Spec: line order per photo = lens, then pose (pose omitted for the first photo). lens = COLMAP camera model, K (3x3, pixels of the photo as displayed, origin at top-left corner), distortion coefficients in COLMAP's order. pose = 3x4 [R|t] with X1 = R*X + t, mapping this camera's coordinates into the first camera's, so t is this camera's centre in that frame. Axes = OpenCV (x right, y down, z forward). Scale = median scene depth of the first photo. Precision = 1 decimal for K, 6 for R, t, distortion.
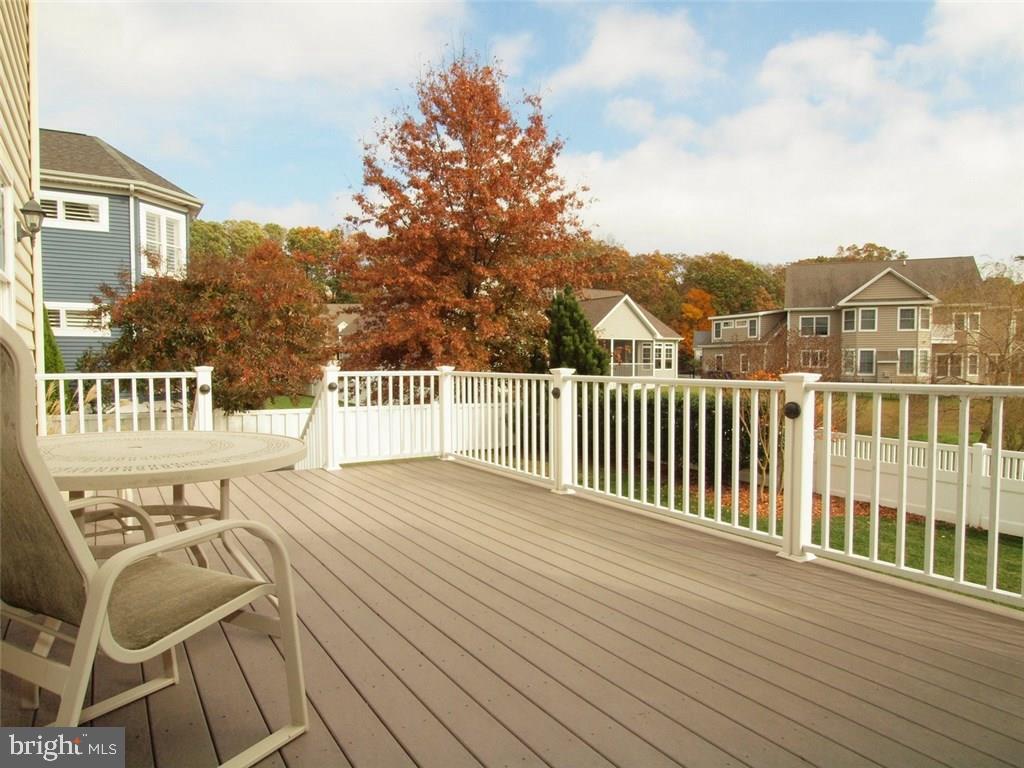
lens RADIAL K [[655.5, 0, 512.0], [0, 655.5, 384.0], [0, 0, 1]] dist [-0.023737, 0.000893]
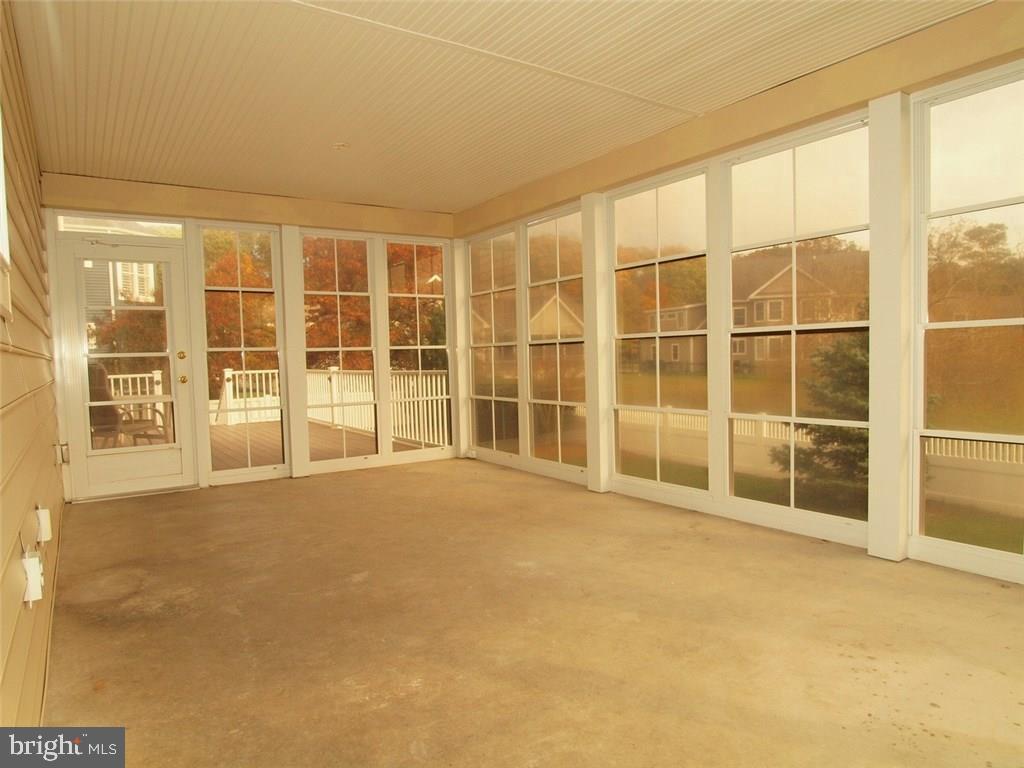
lens RADIAL K [[656.5, 0, 512.0], [0, 656.5, 384.0], [0, 0, 1]] dist [-0.006189, -0.002898]
pose [[0.999451, -0.025008, 0.021717, 0.271514], [0.024742, 0.999617, 0.012416, 0.007388], [-0.022020, -0.011872, 0.999687, -0.487514]]
